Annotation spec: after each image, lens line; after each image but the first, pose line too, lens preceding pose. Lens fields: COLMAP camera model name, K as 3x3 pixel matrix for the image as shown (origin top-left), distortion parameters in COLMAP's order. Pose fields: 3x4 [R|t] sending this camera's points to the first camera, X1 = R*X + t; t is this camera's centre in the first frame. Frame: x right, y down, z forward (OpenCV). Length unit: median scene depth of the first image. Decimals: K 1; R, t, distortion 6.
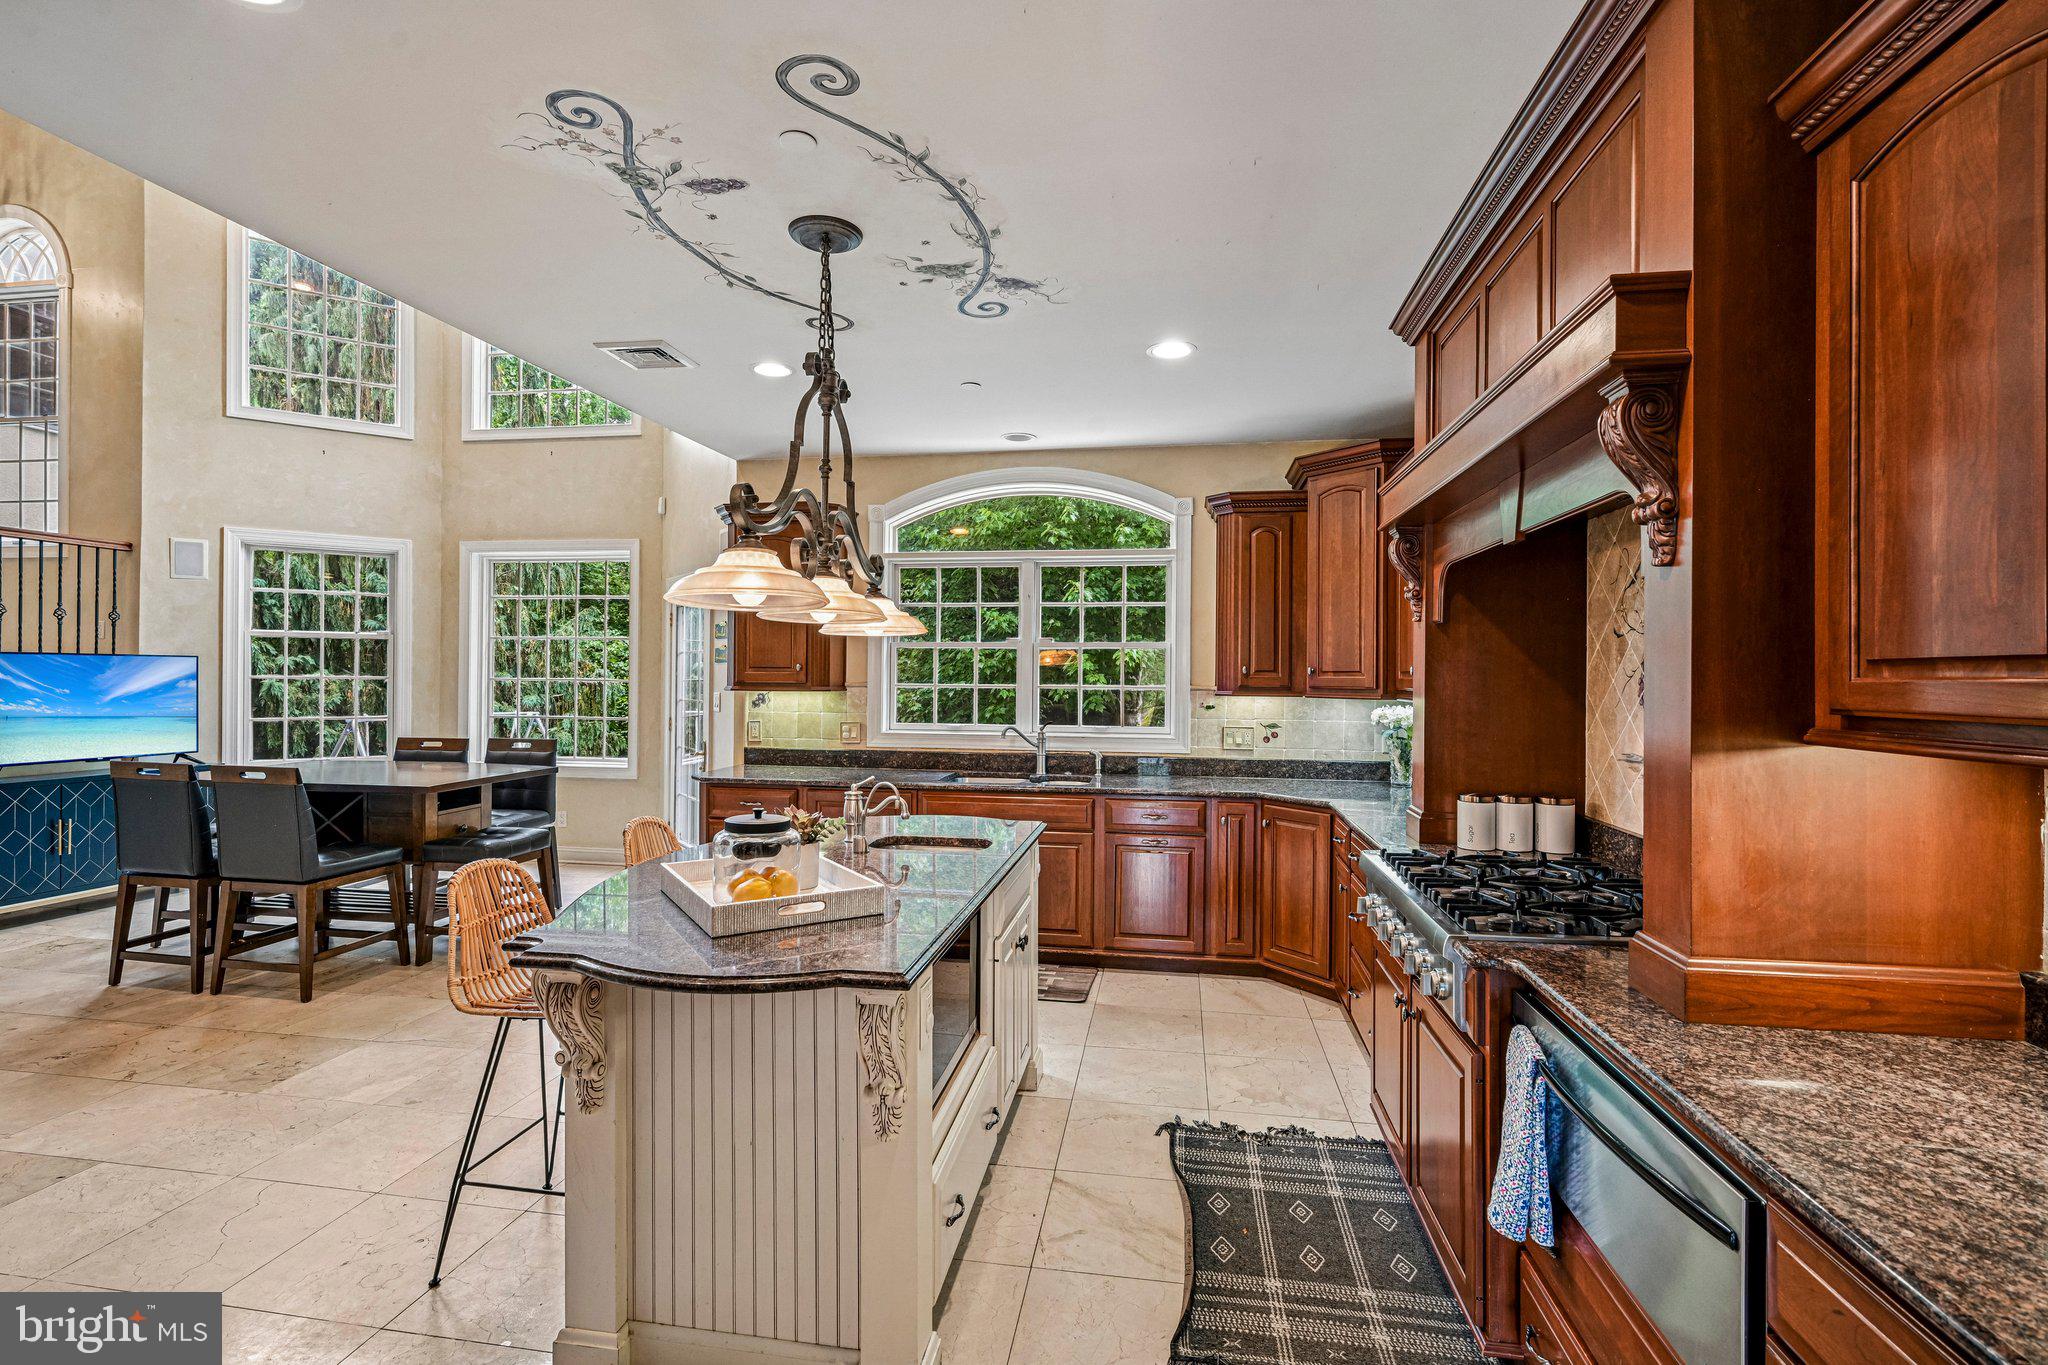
lens RADIAL K [[930.8, 0, 1028.4], [0, 930.8, 669.1], [0, 0, 1]] dist [0.002063, -0.000204]
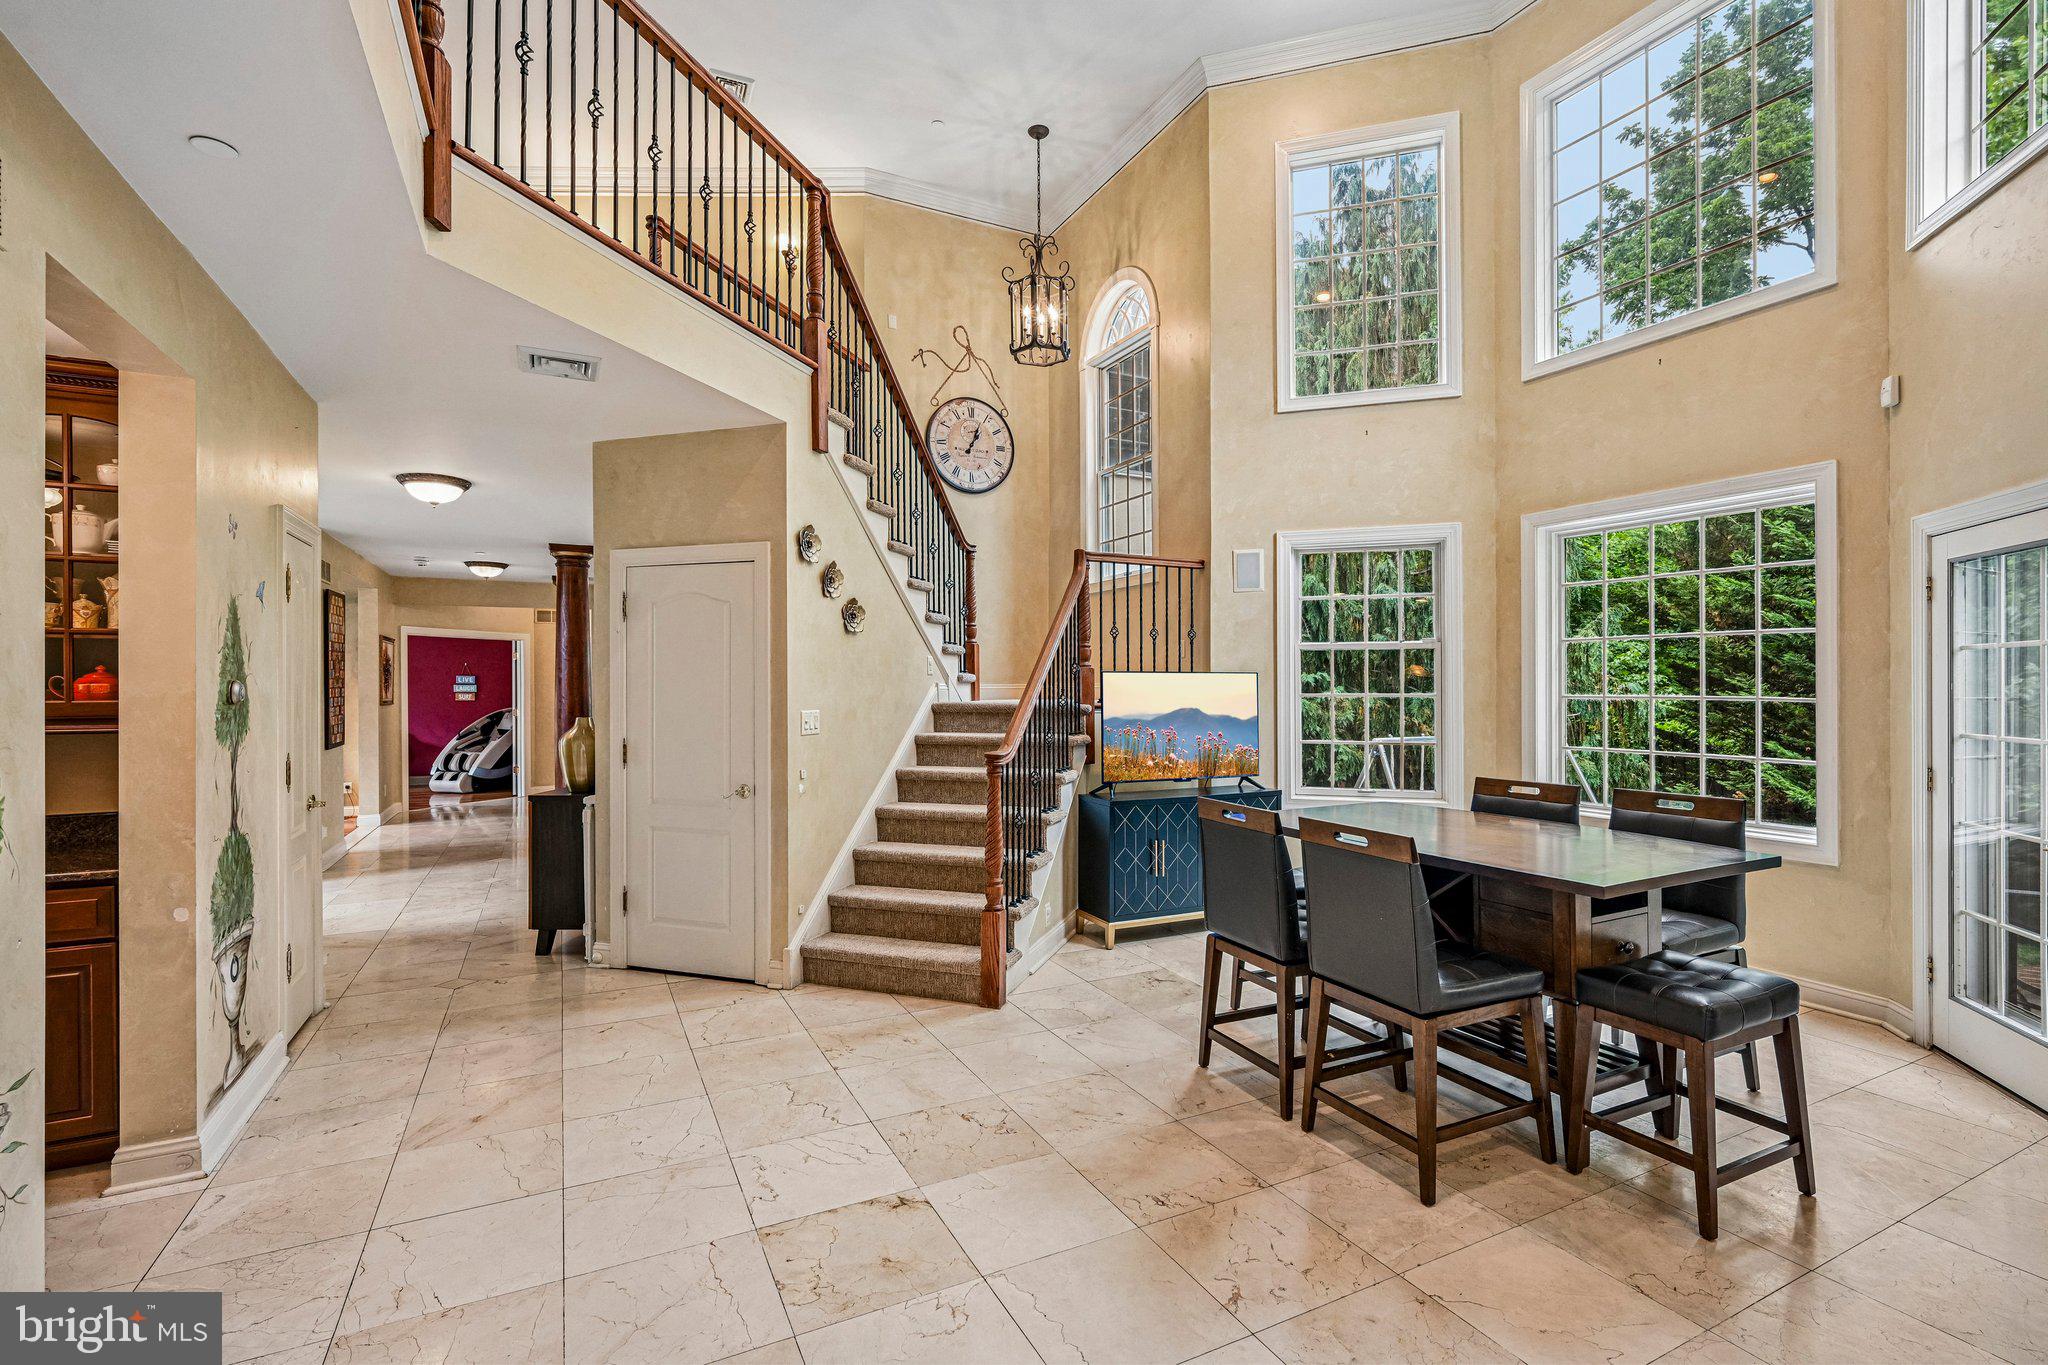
lens RADIAL K [[930.8, 0, 1035.6], [0, 930.8, 688.3], [0, 0, 1]] dist [0.002063, -0.000204]
pose [[0.595543, -0.007713, -0.803286, -0.289017], [0.010382, 0.999944, -0.001904, 0.001341], [0.803256, -0.007206, 0.595590, 0.279922]]
